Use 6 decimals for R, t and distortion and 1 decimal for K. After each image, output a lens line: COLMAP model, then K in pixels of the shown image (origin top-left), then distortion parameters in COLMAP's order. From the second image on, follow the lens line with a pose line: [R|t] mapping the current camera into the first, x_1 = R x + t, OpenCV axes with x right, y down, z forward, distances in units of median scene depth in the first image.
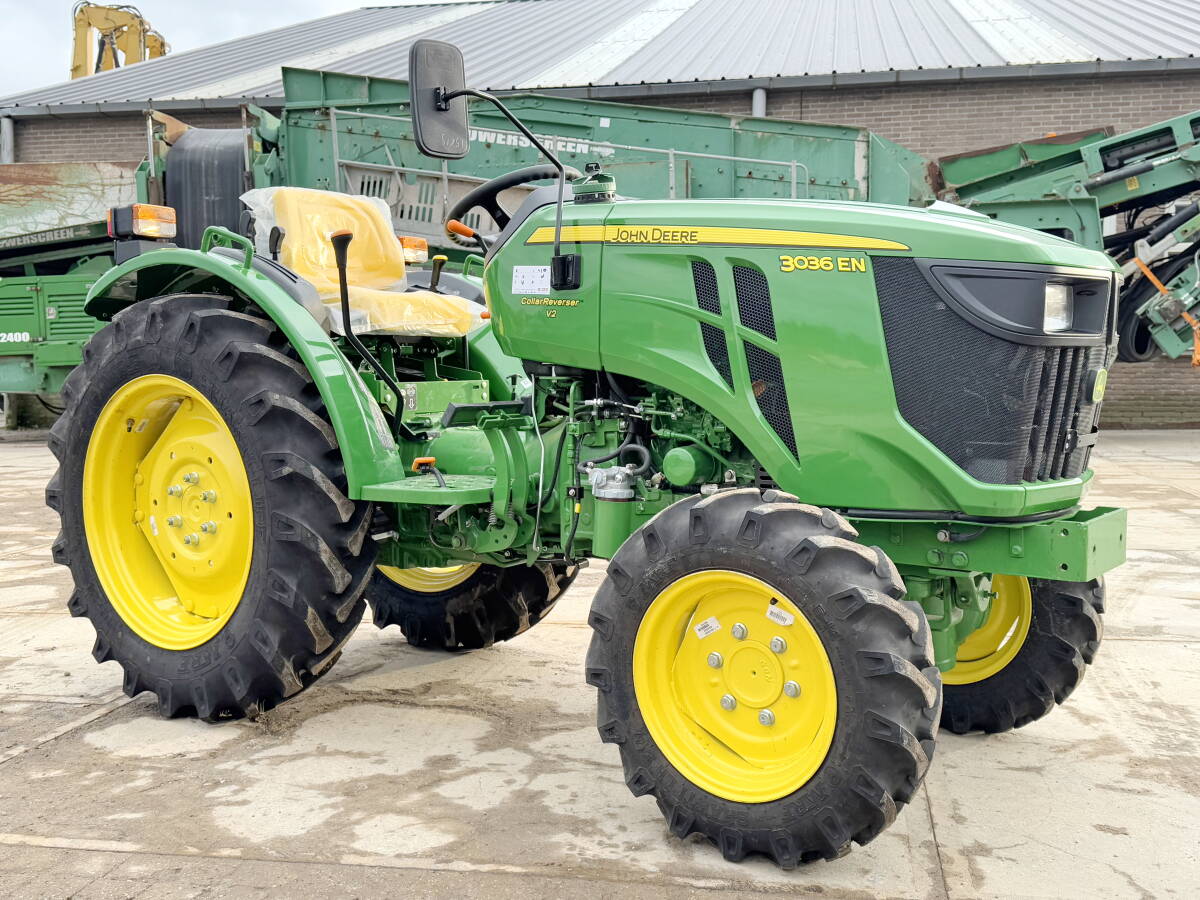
lens RADIAL K [[1280.8, 0, 600.0], [0, 1280.8, 450.0], [0, 0, 1]] dist [0.184520, -0.435308]
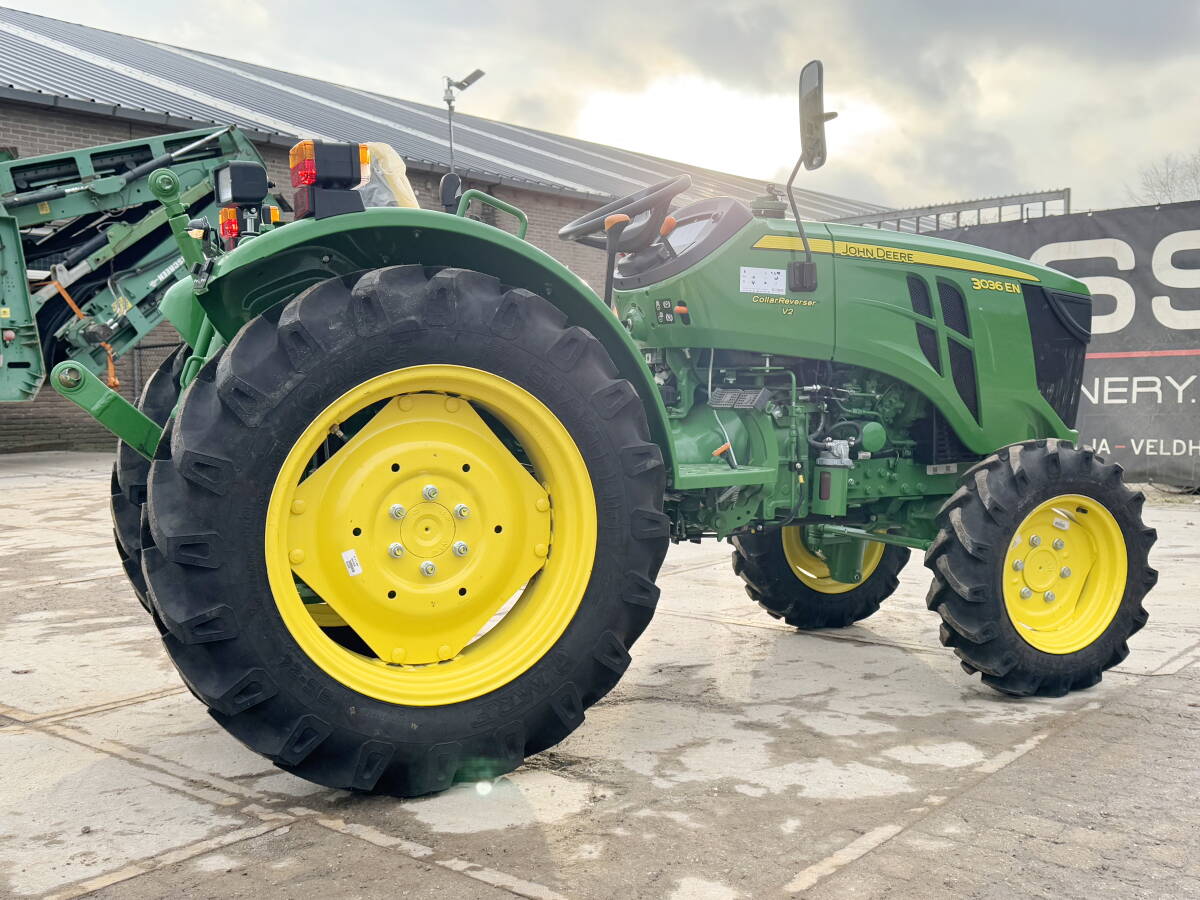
lens RADIAL K [[1280.8, 0, 600.0], [0, 1280.8, 450.0], [0, 0, 1]] dist [0.184520, -0.435308]
pose [[0.468379, -0.046131, 0.882322, -1.097674], [0.069155, 0.997486, 0.015442, -0.011526], [-0.880817, 0.053784, 0.470392, 0.590062]]
